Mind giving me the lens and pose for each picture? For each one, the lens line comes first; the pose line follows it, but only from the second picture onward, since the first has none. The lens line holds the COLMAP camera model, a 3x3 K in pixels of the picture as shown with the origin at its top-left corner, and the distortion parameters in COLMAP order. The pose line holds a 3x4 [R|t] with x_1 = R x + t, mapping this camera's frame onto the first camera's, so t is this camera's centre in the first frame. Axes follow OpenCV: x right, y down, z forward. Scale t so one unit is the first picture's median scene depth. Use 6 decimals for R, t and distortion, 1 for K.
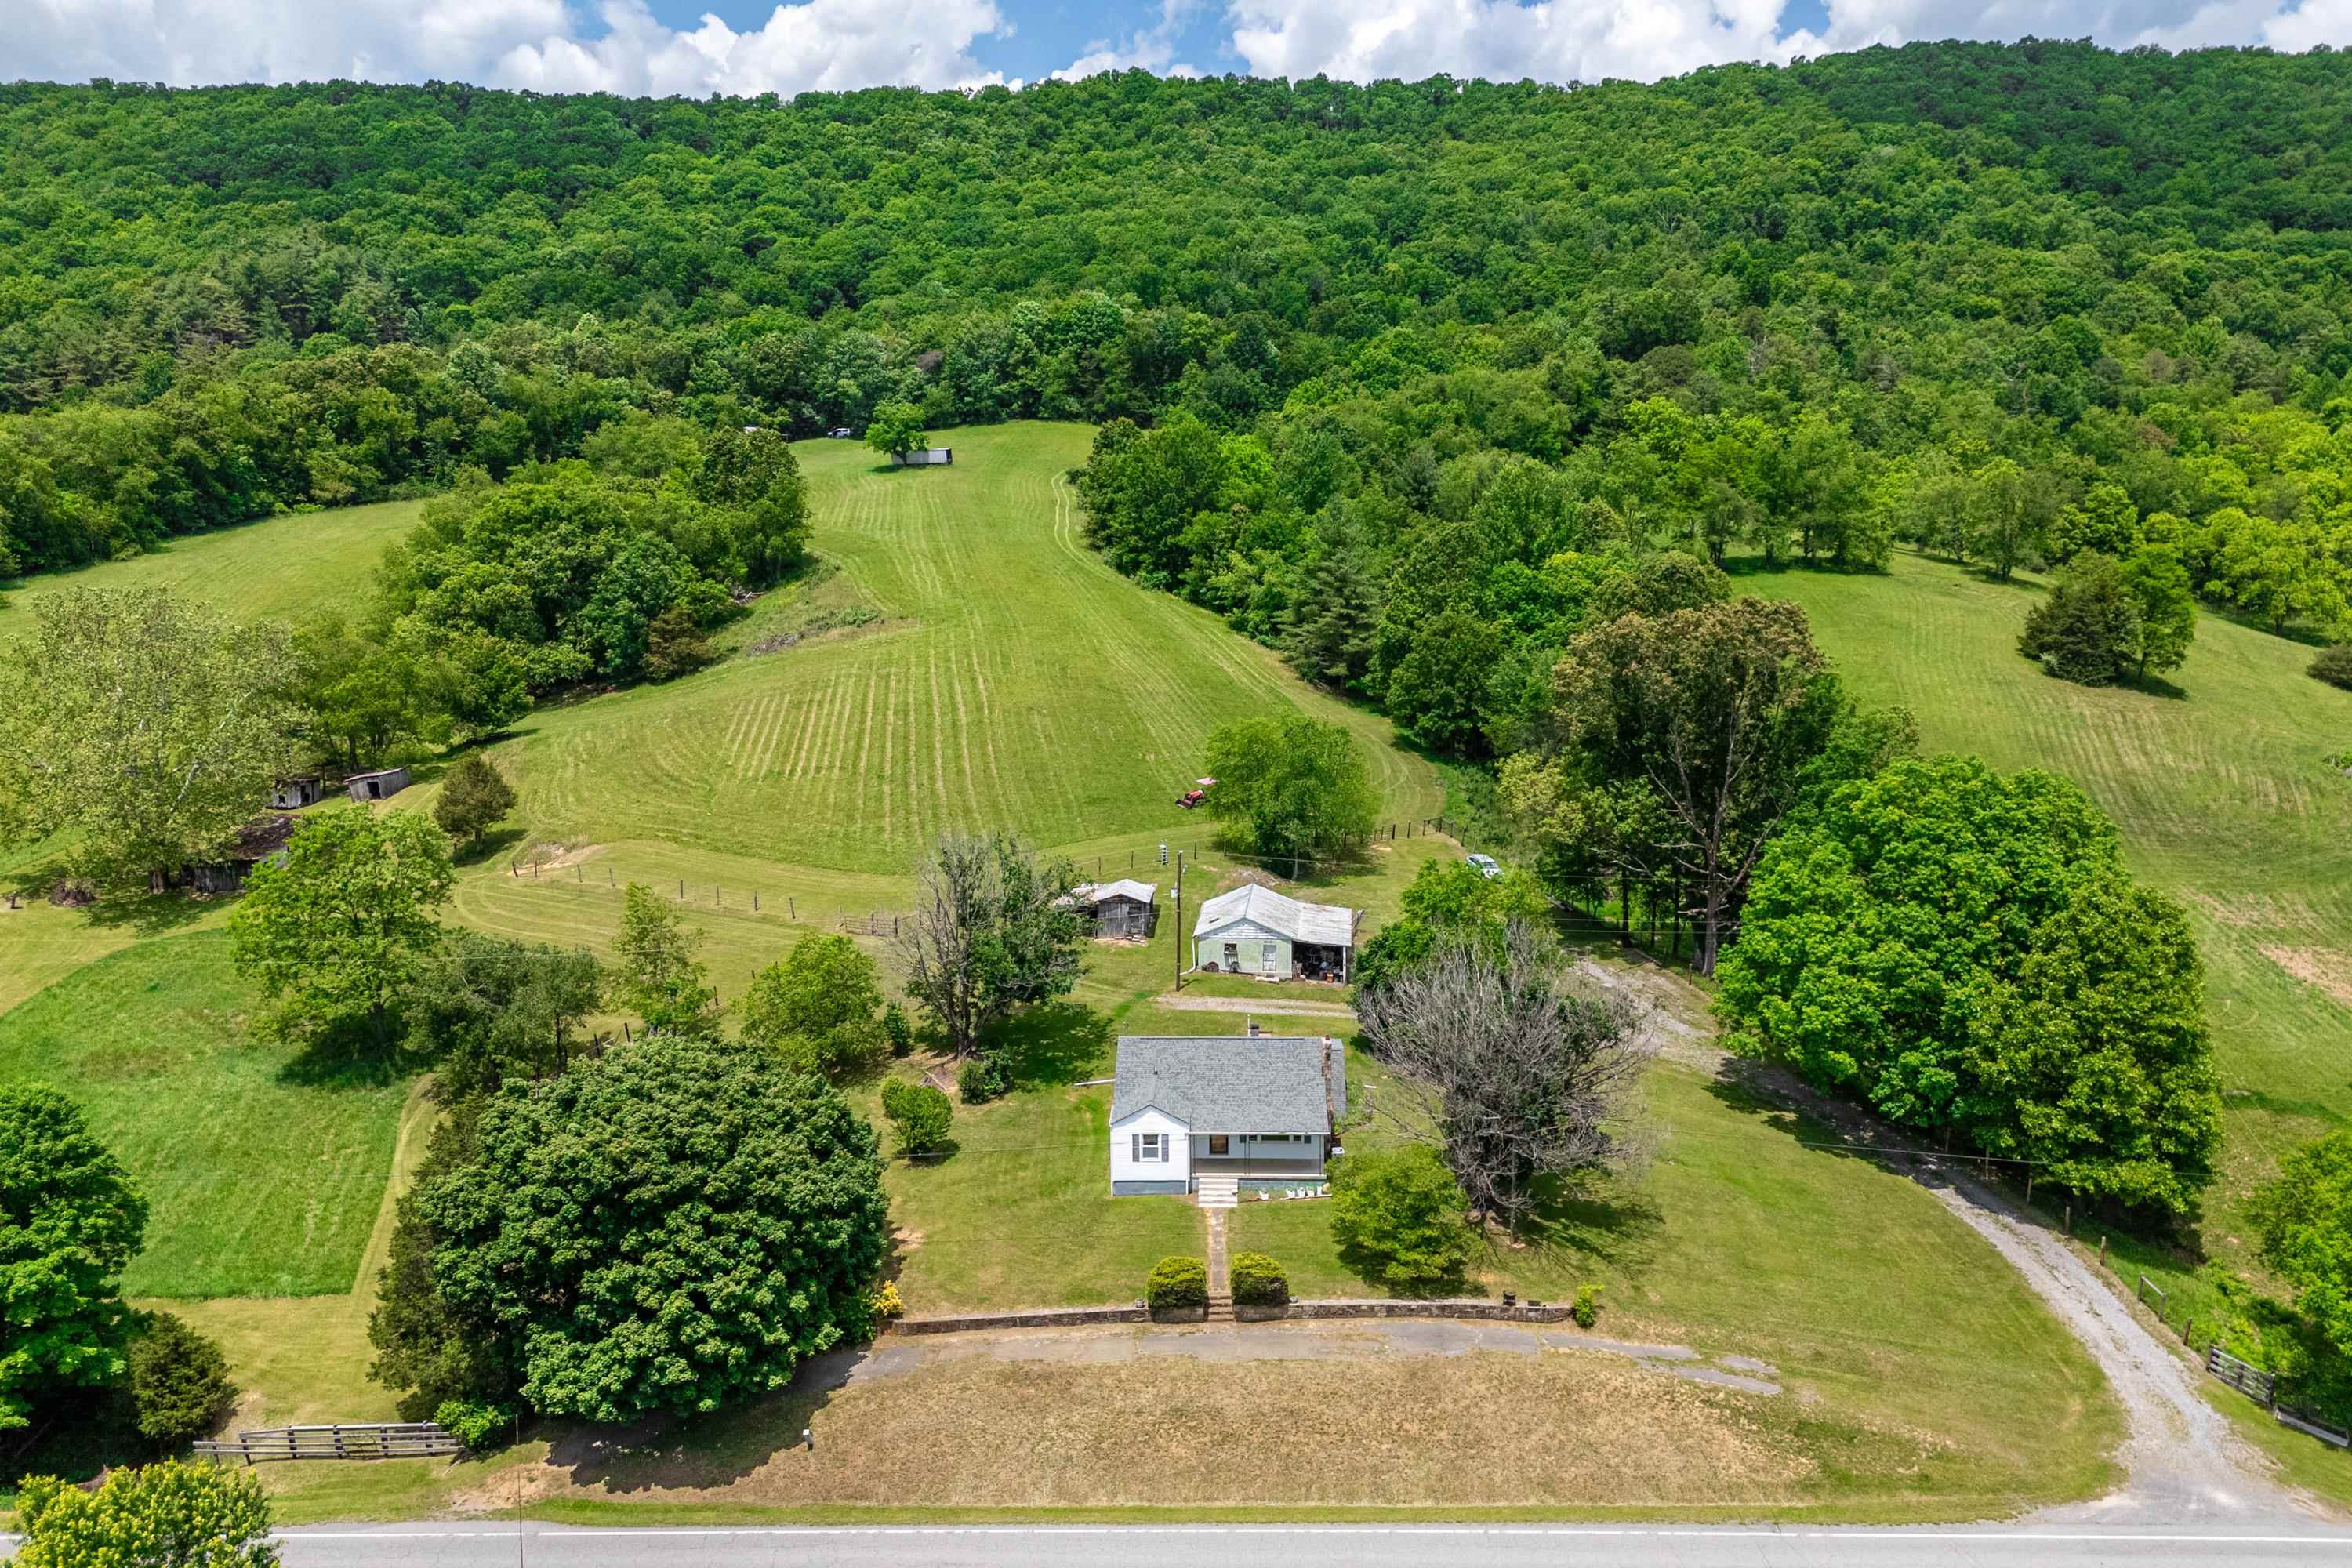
lens RADIAL K [[1718.6, 0, 1172.3], [0, 1718.6, 800.2], [0, 0, 1]] dist [0.076997, -0.079850]
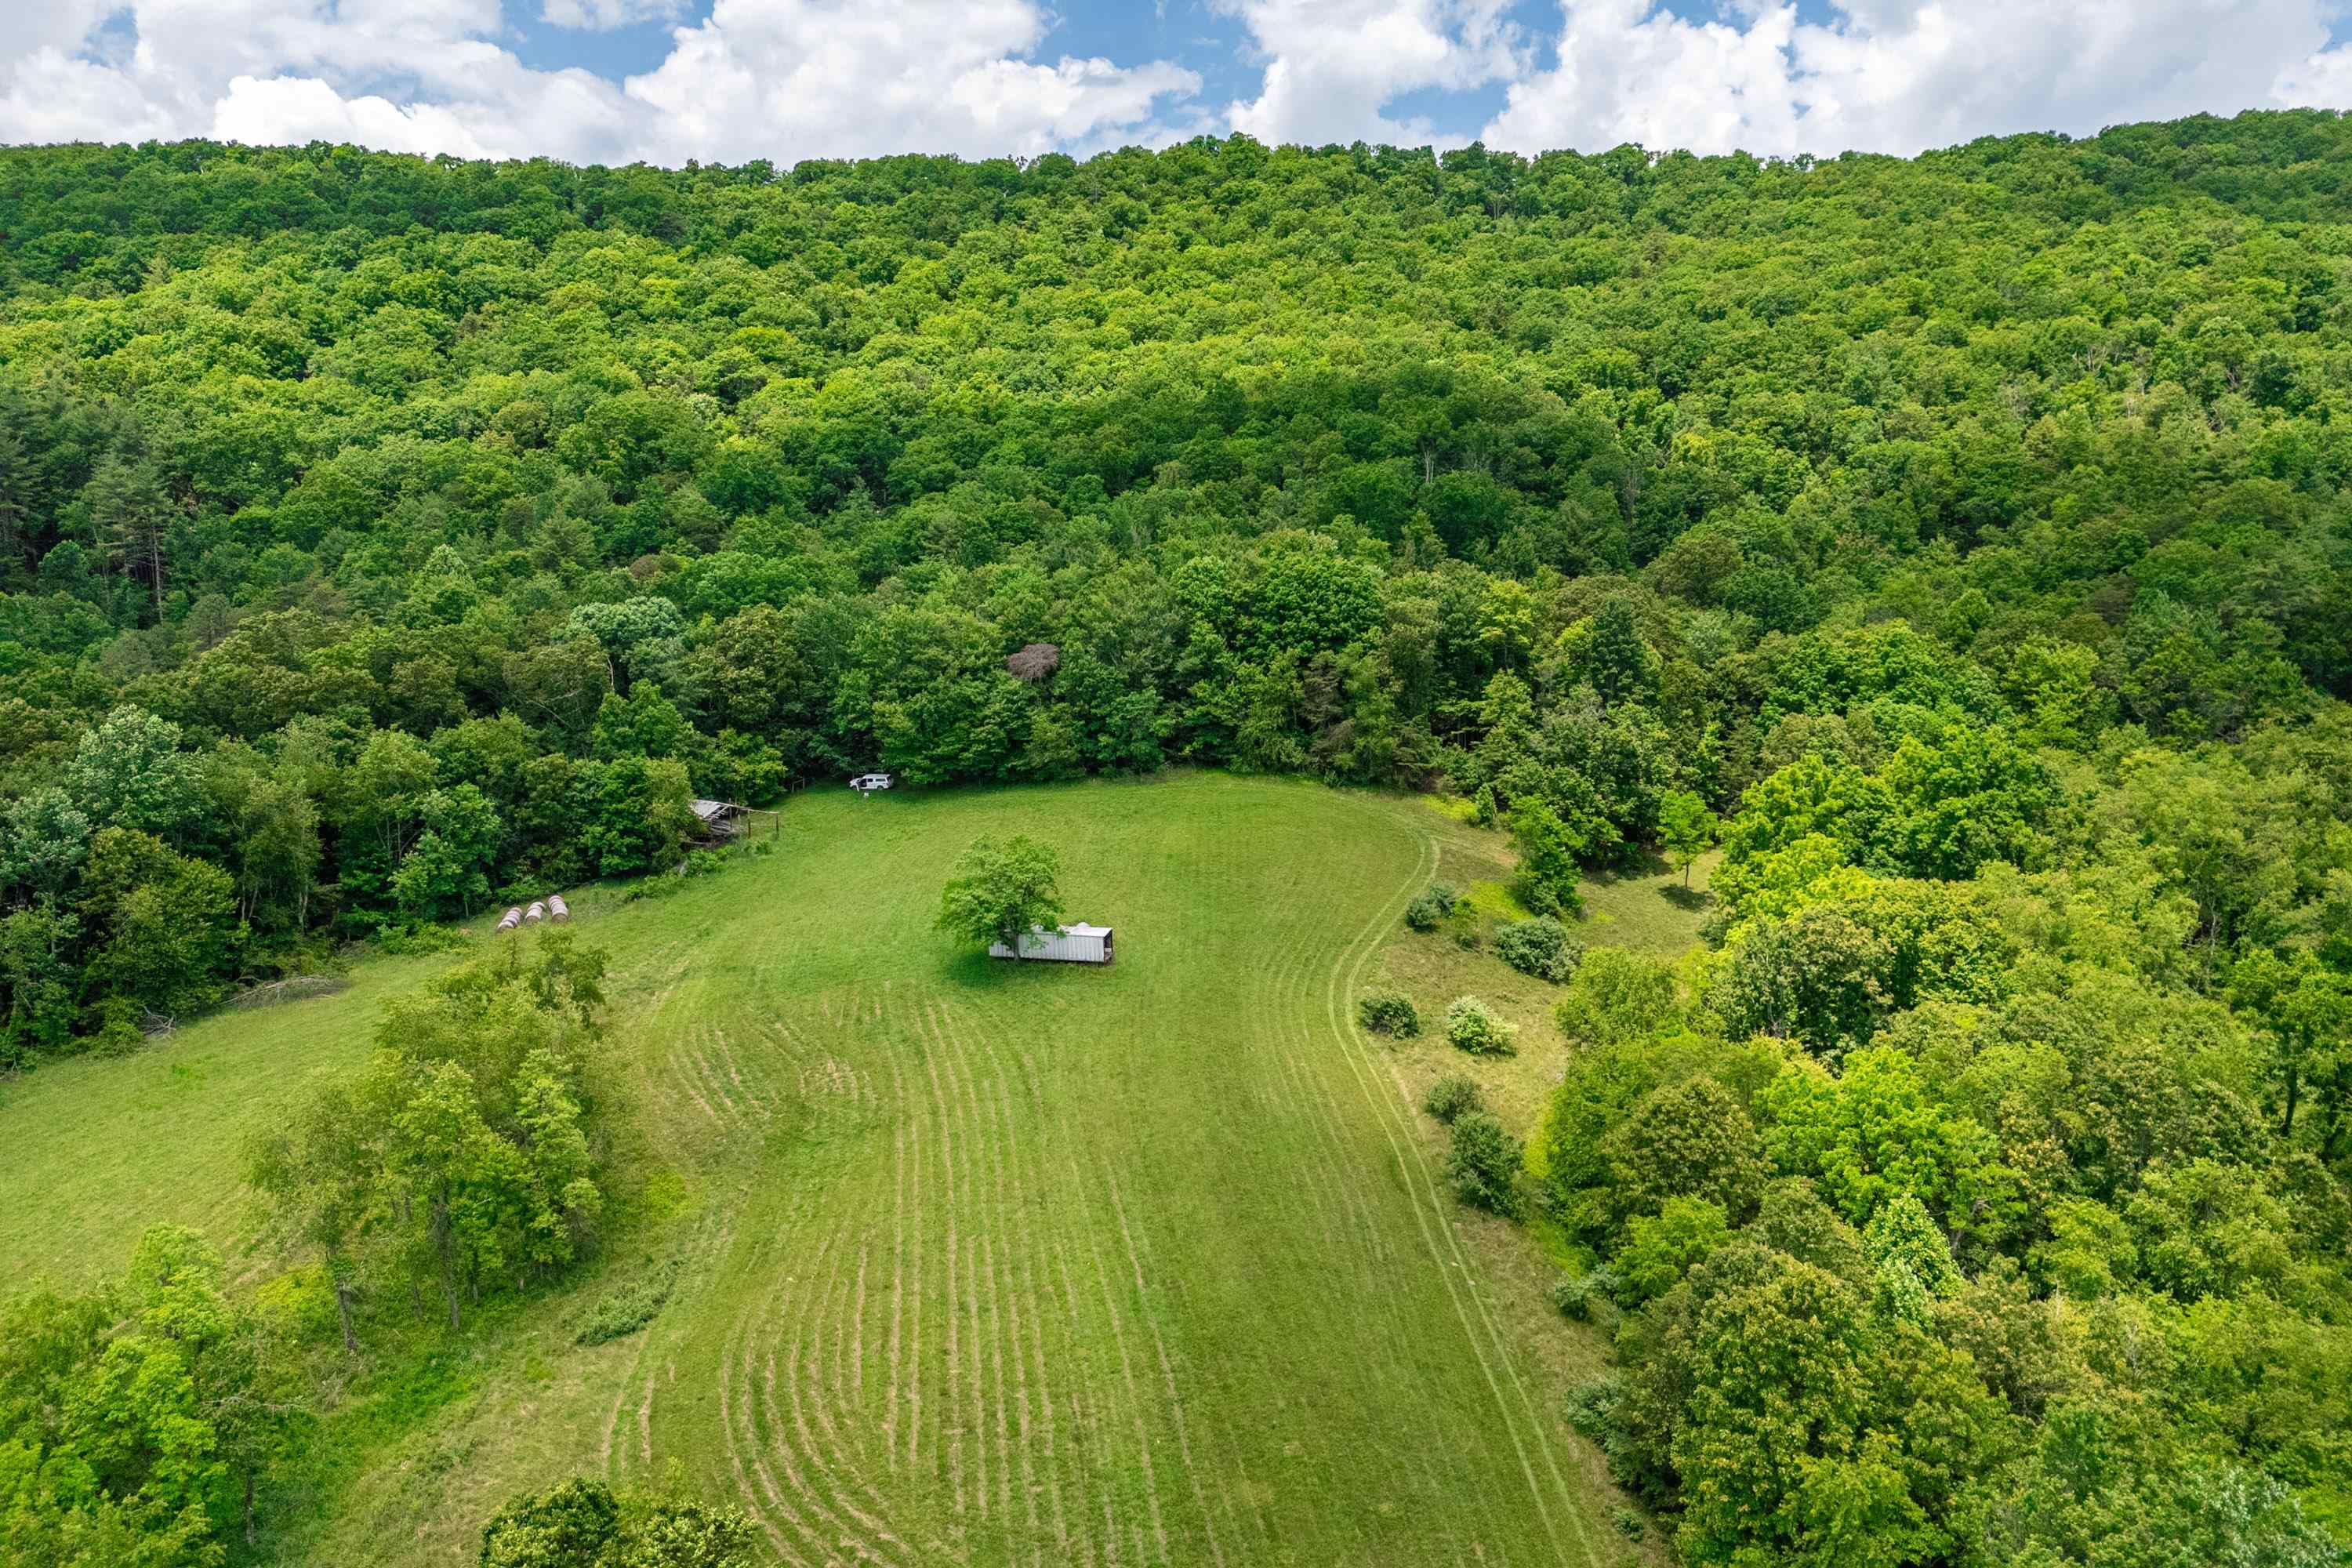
lens RADIAL K [[1718.6, 0, 1174.4], [0, 1718.6, 787.7], [0, 0, 1]] dist [0.076997, -0.079850]
pose [[0.999931, 0.006932, 0.009528, -0.102979], [-0.006636, 0.999507, -0.030699, -0.203977], [-0.009736, 0.030634, 0.999483, 0.455003]]
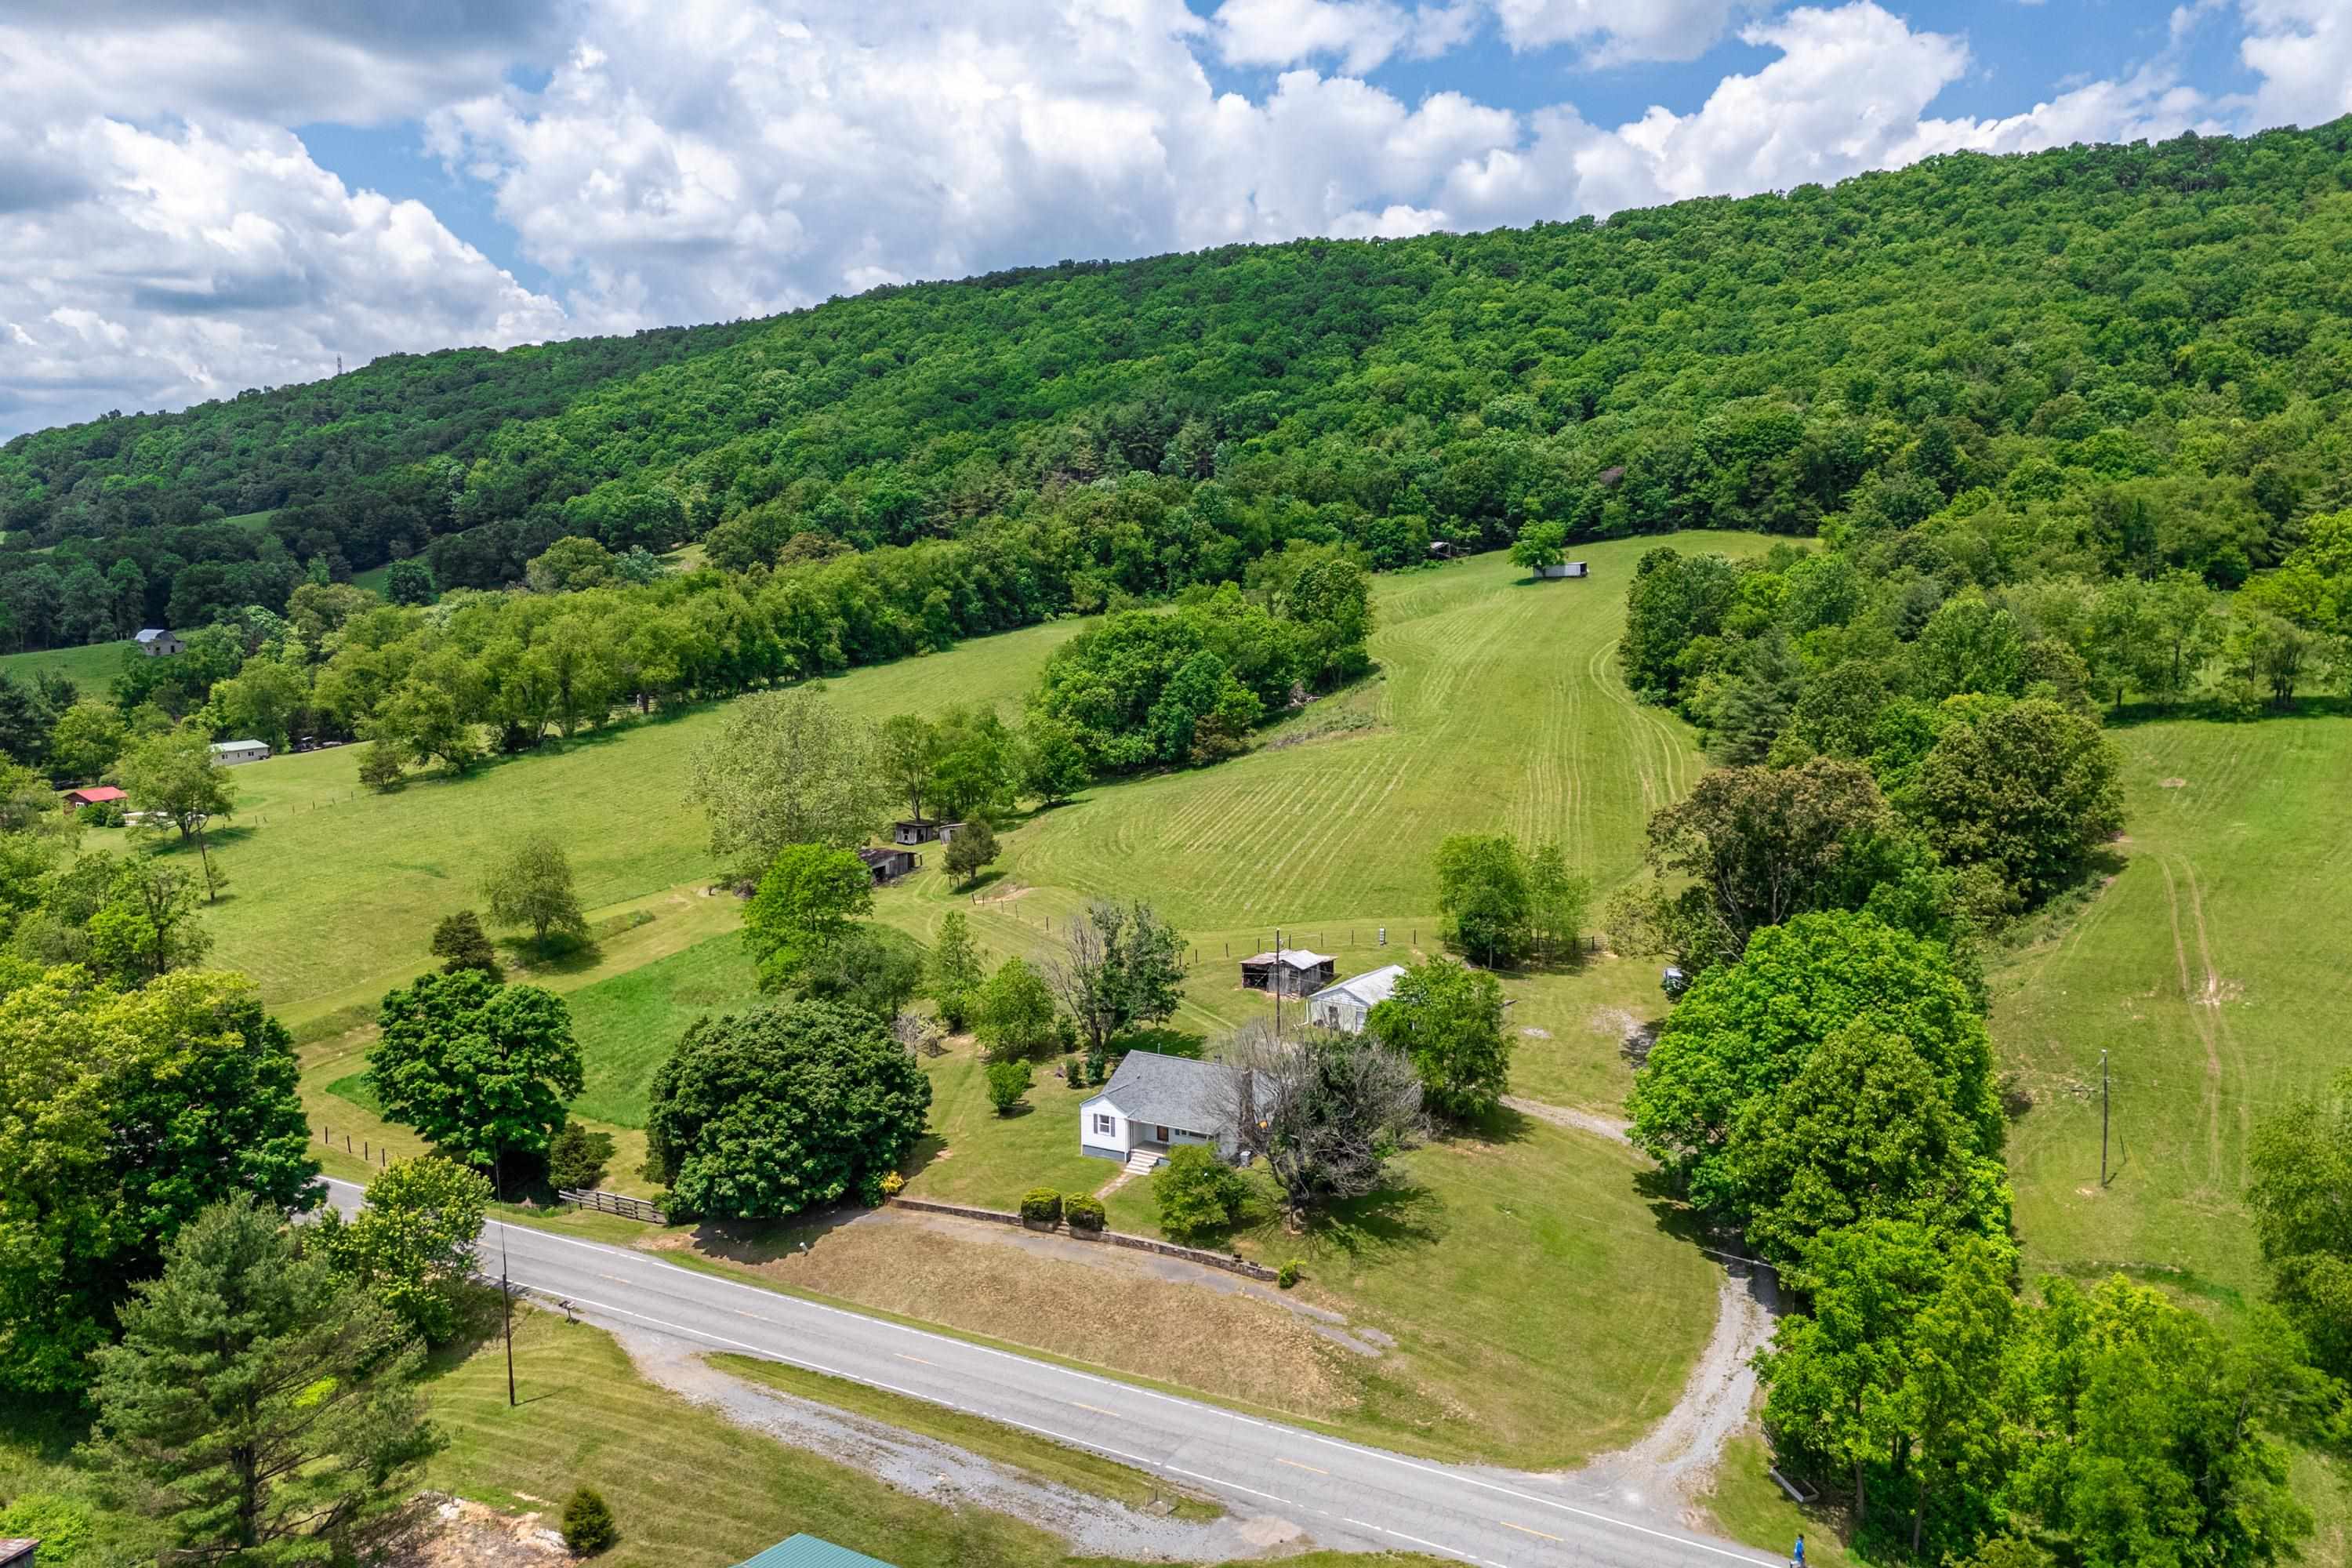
lens RADIAL K [[1718.6, 0, 1181.1], [0, 1718.6, 776.6], [0, 0, 1]] dist [0.076997, -0.079850]
pose [[0.875221, 0.059448, -0.480057, 0.158468], [-0.086382, 0.995675, -0.034188, -0.009829], [0.475948, 0.071390, 0.876571, -0.055818]]
